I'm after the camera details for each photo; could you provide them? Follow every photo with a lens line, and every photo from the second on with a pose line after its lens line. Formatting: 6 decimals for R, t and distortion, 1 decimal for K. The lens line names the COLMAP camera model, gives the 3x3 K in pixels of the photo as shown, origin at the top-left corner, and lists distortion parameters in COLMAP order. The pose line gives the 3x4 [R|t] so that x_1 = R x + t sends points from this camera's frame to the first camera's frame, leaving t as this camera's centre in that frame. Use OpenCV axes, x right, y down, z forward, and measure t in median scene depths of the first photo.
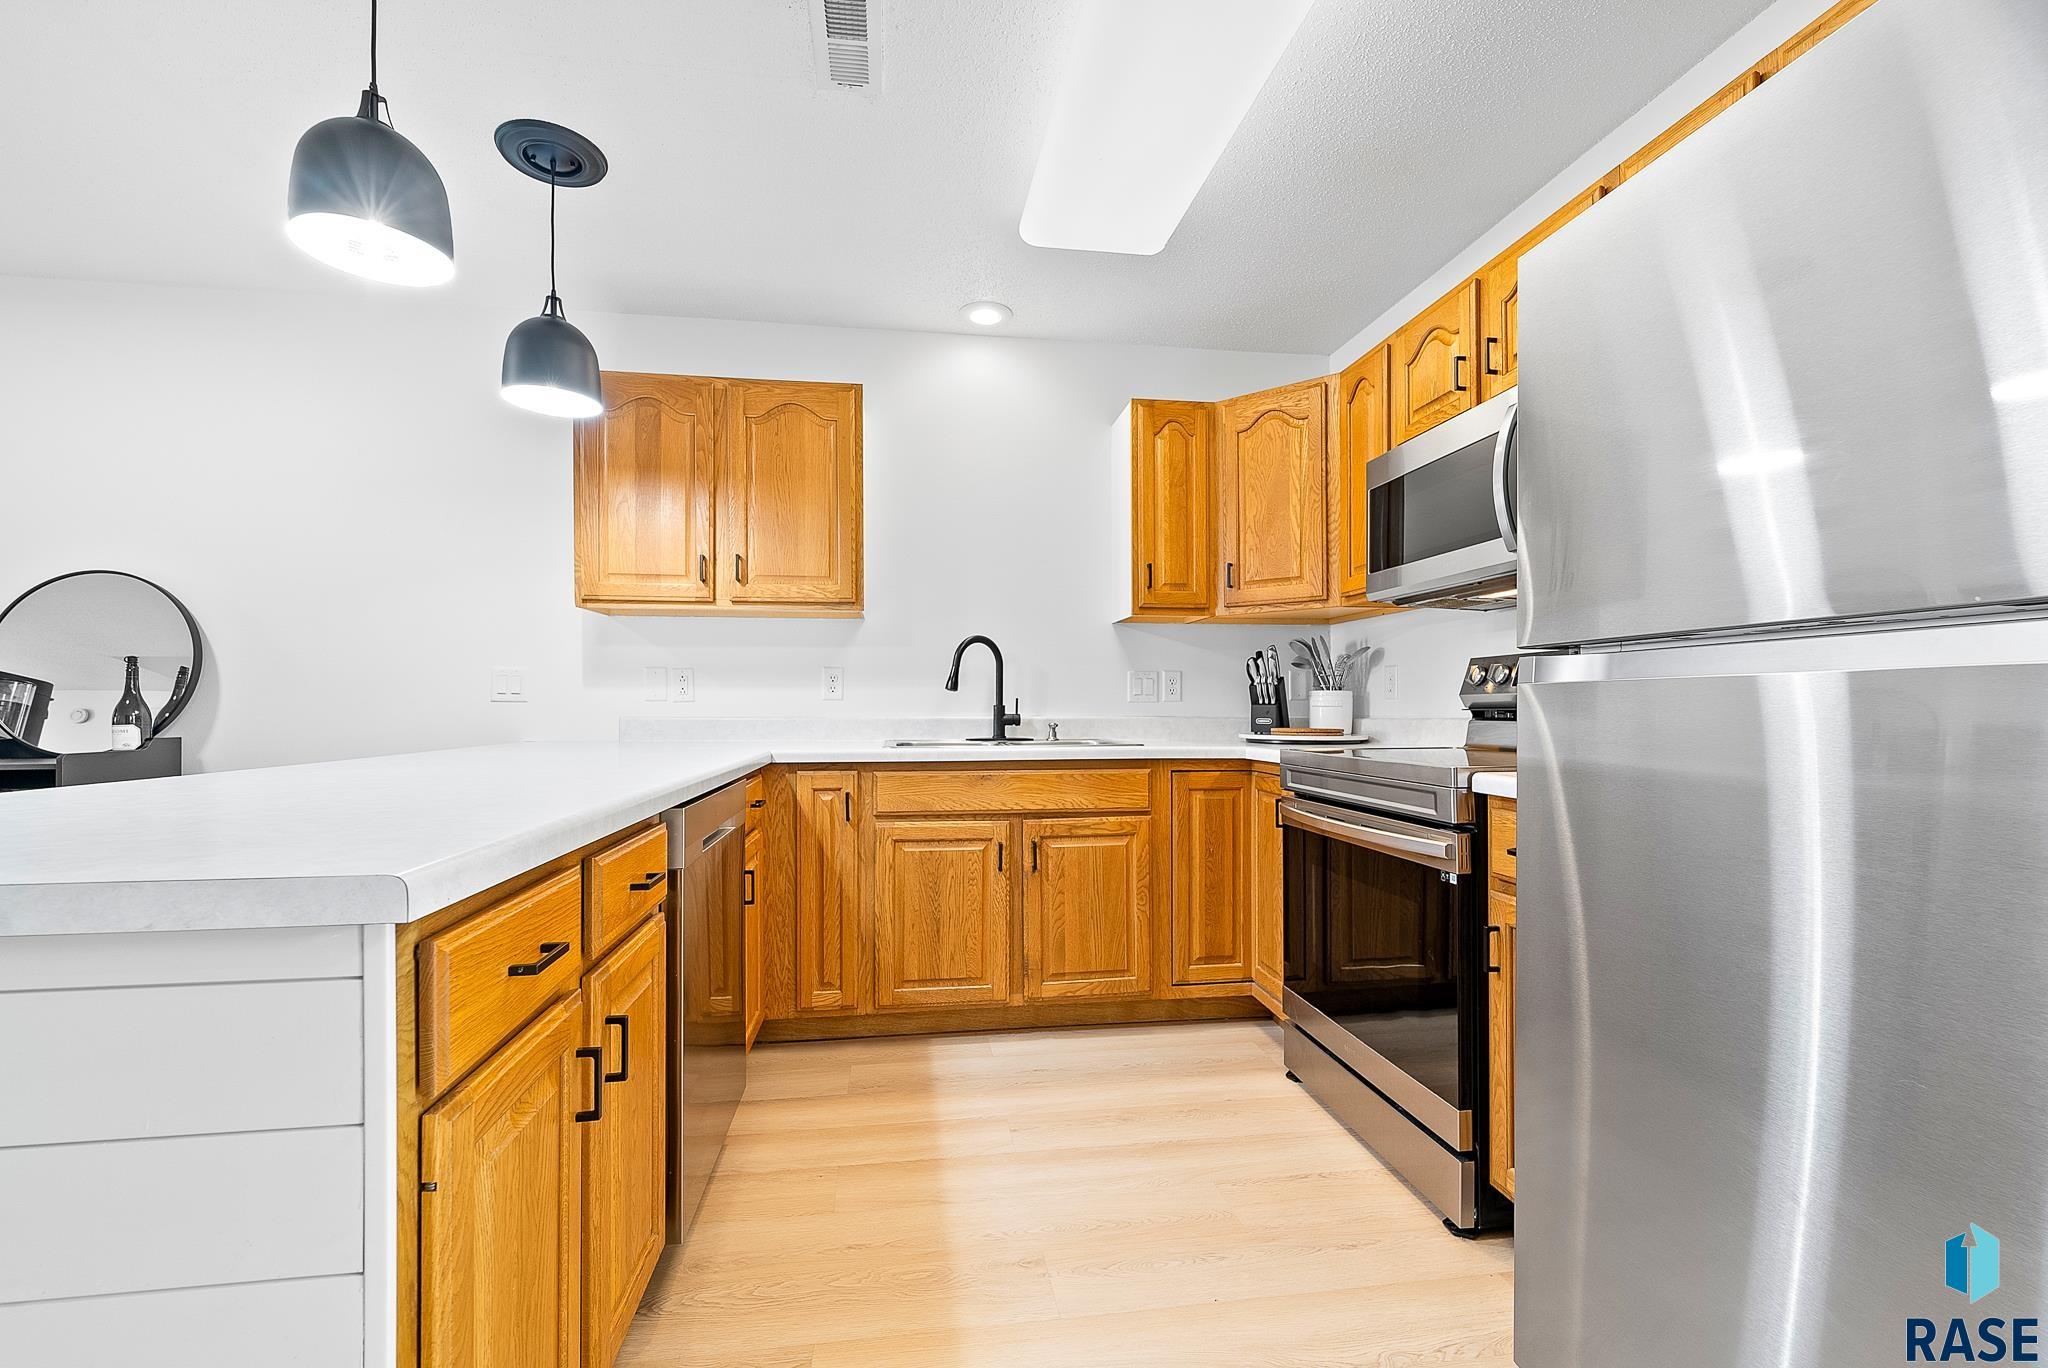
lens RADIAL K [[842.9, 0, 1014.3], [0, 842.9, 700.9], [0, 0, 1]] dist [0.001774, -0.002405]
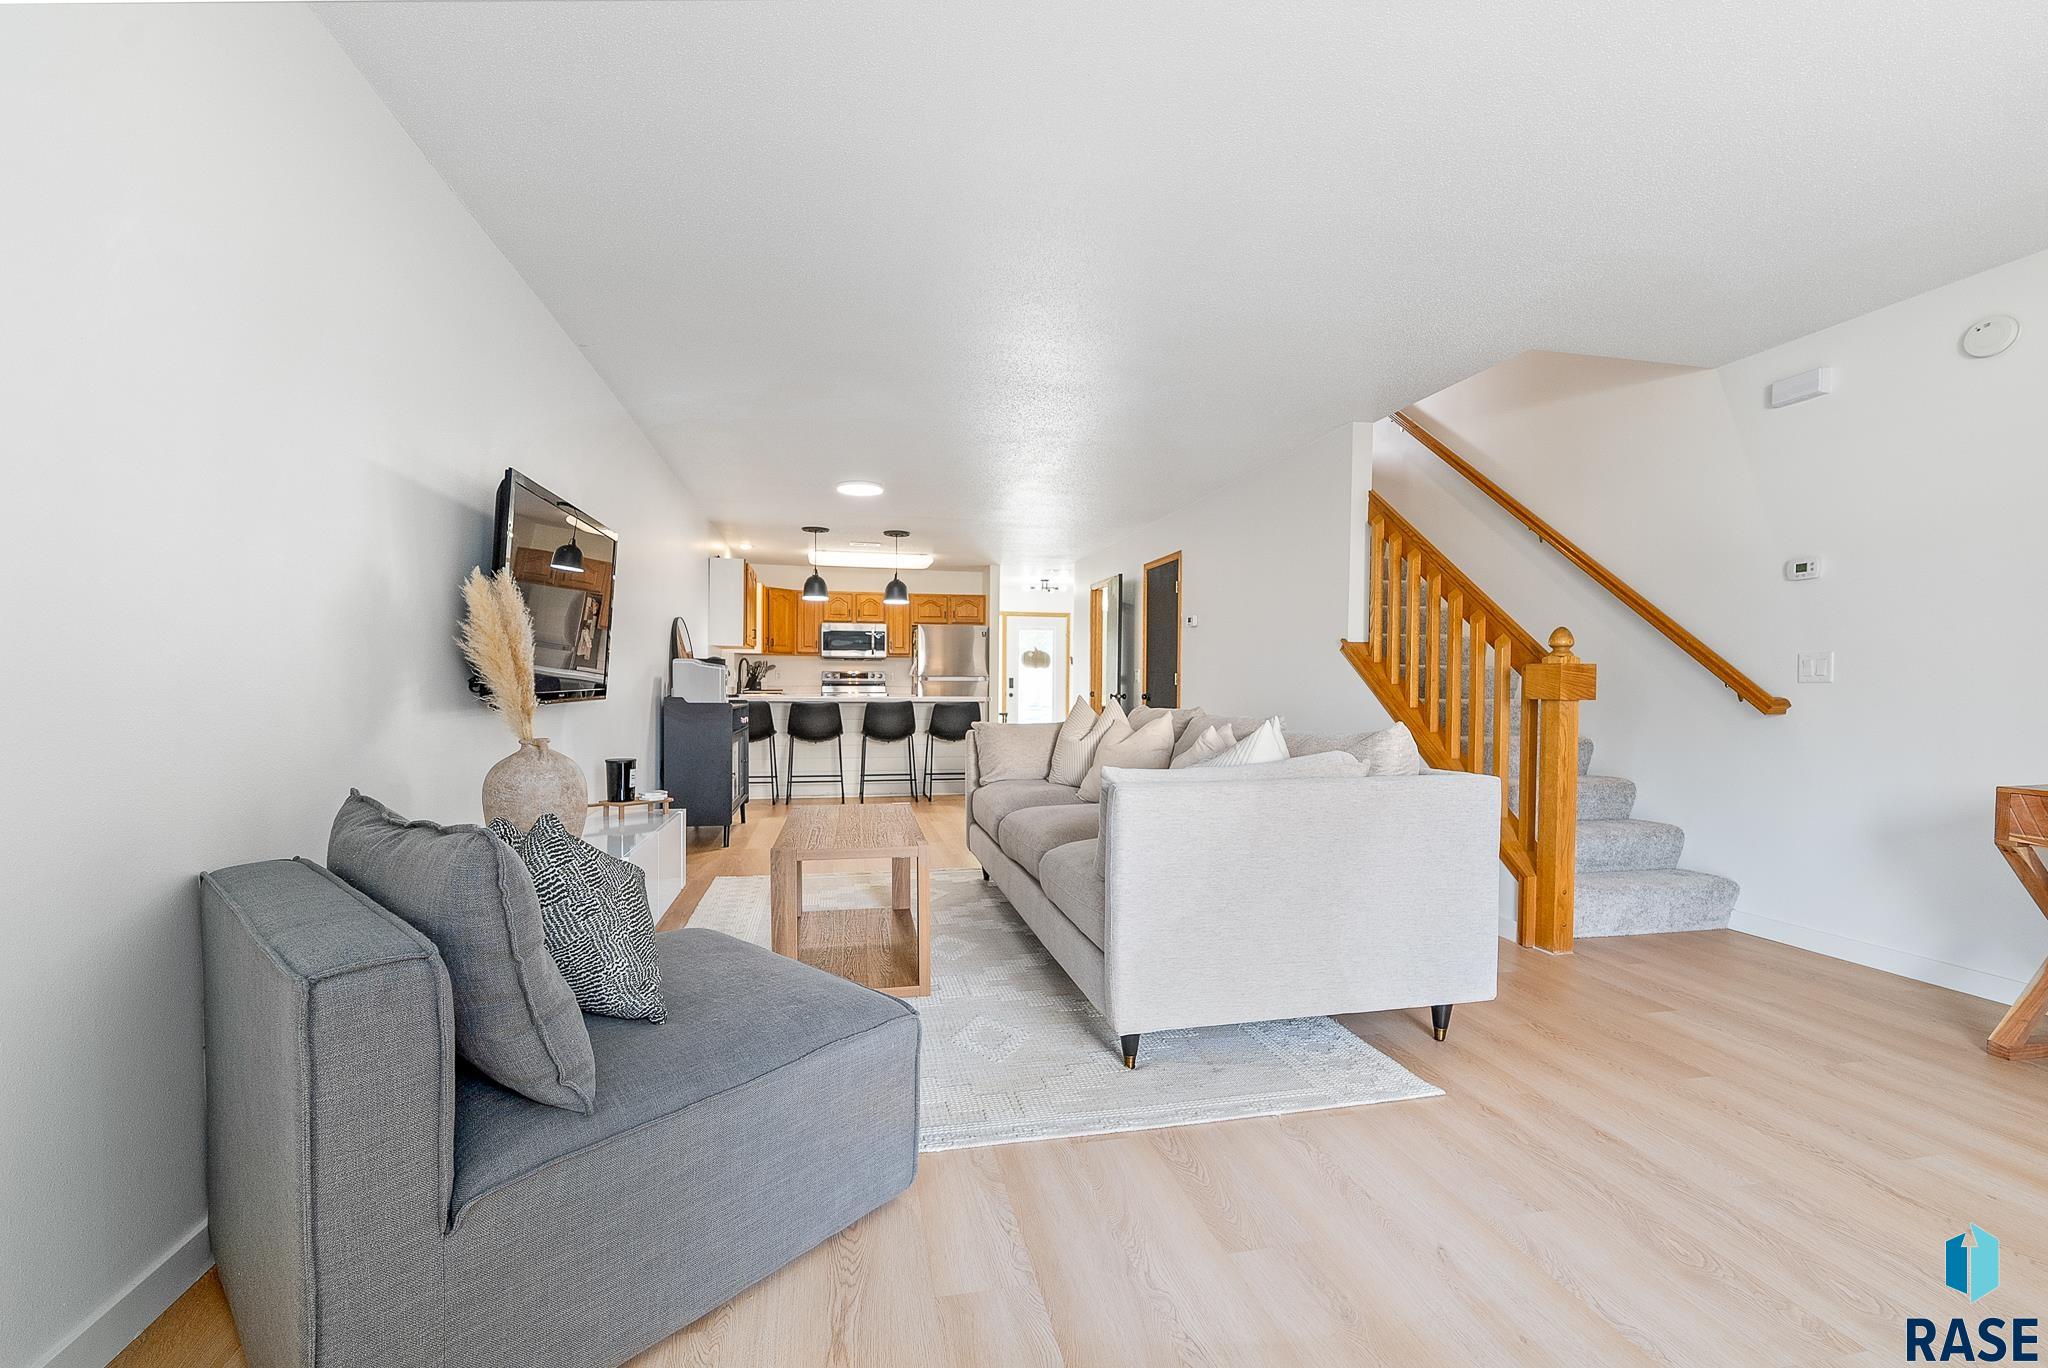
lens RADIAL K [[842.9, 0, 1015.4], [0, 842.9, 692.5], [0, 0, 1]] dist [0.001774, -0.002405]
pose [[-0.062773, -0.010166, 0.997976, -3.338036], [-0.012422, 0.999879, 0.009404, 0.002796], [-0.997951, -0.011806, -0.062892, 0.289123]]
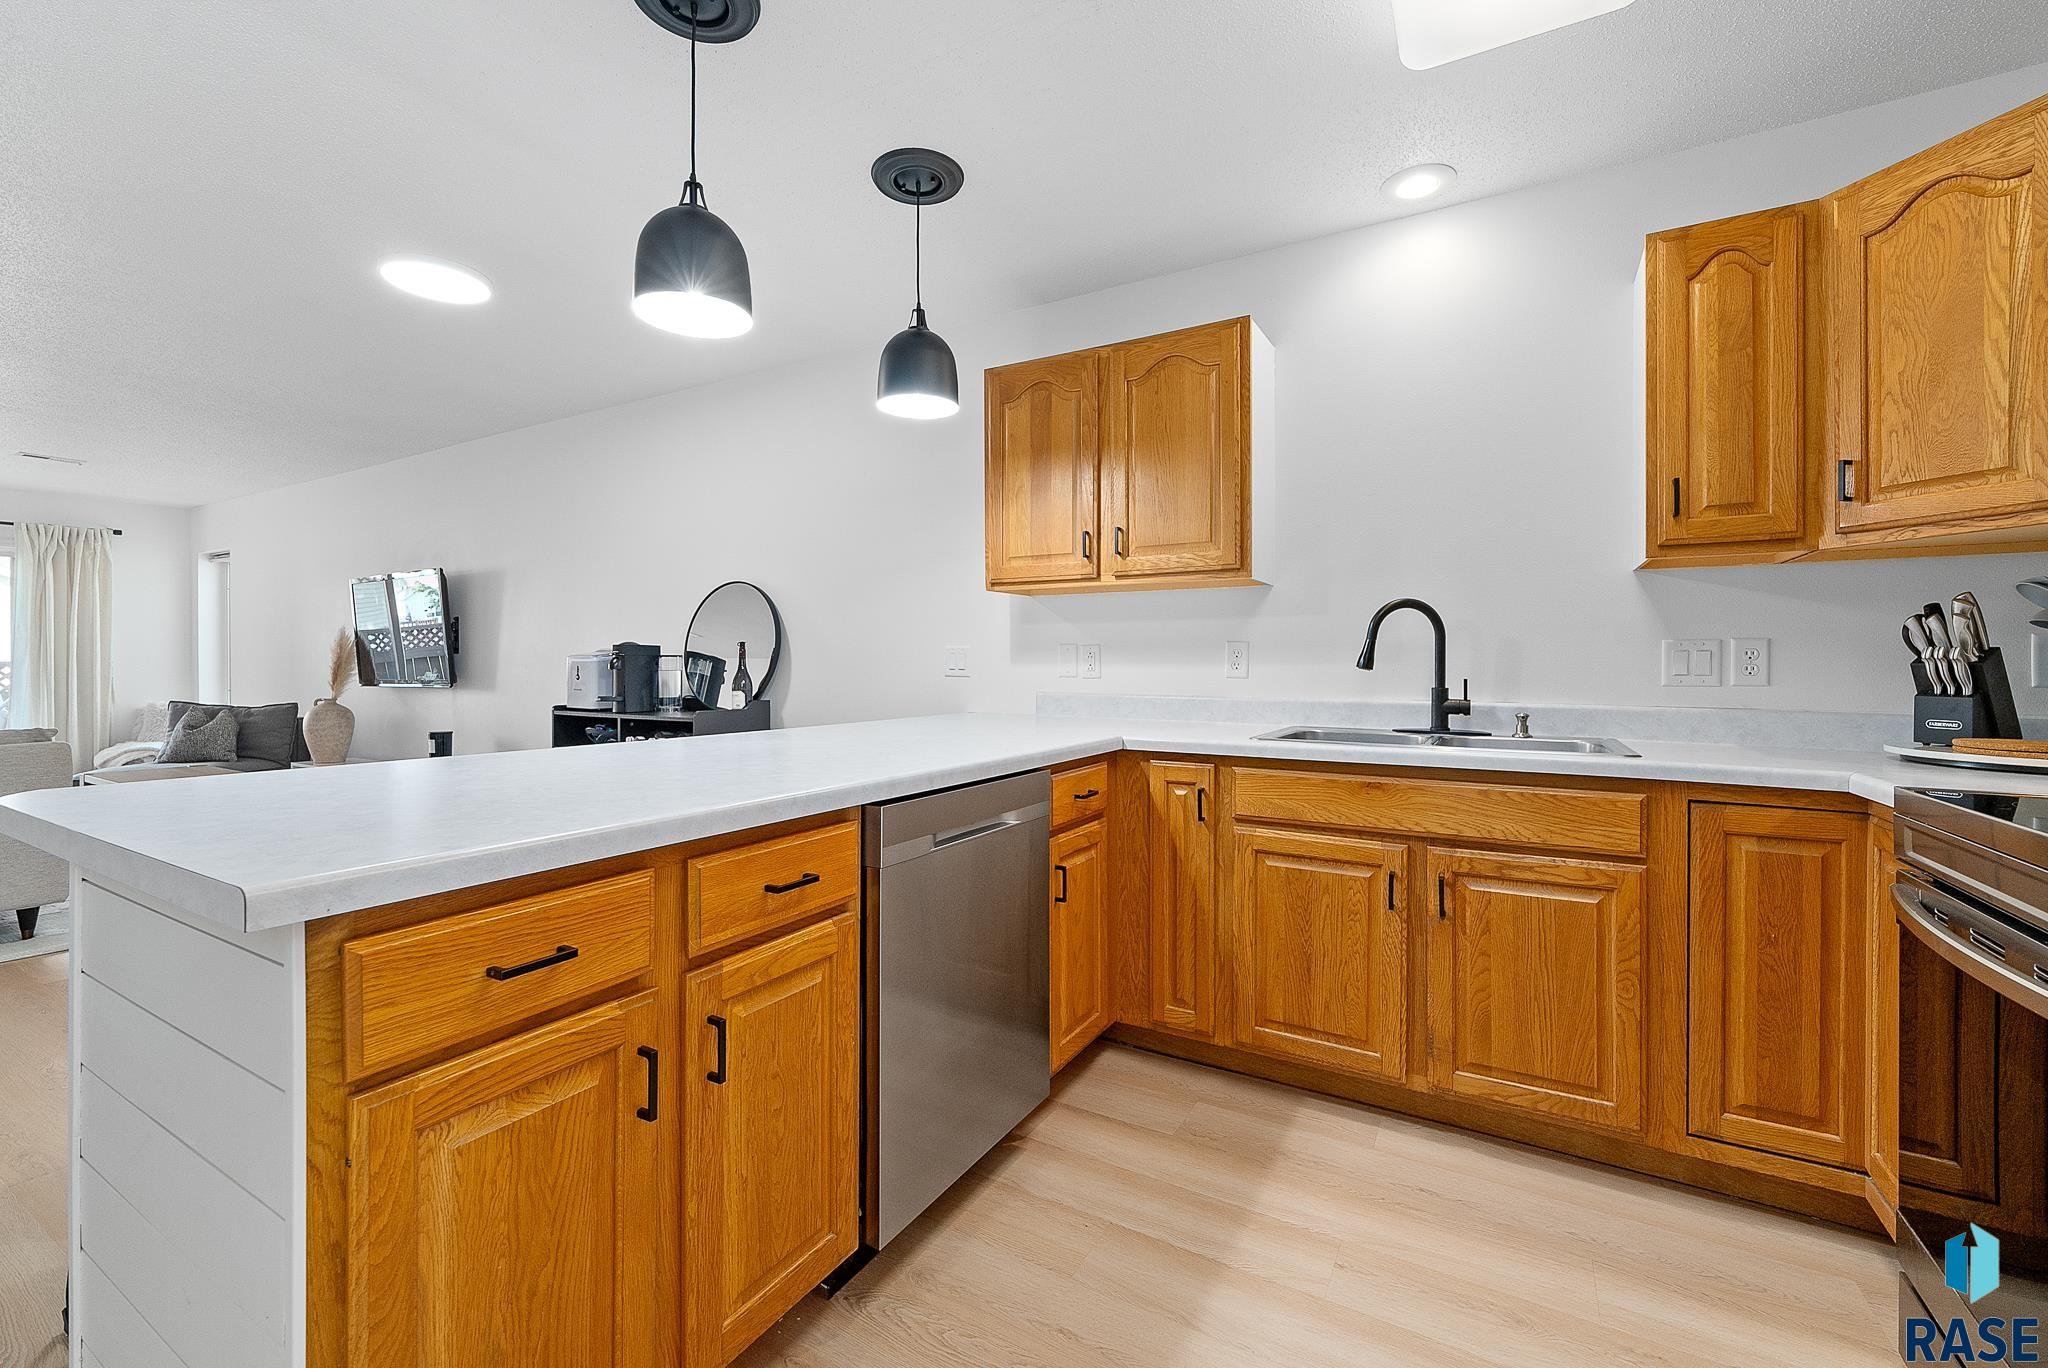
lens RADIAL K [[842.9, 0, 1014.7], [0, 842.9, 667.1], [0, 0, 1]] dist [0.001774, -0.002405]
pose [[0.784895, 0.005340, -0.619606, 0.177832], [-0.001063, 0.999973, 0.007272, -0.021755], [0.619628, -0.005049, 0.784880, 0.178017]]
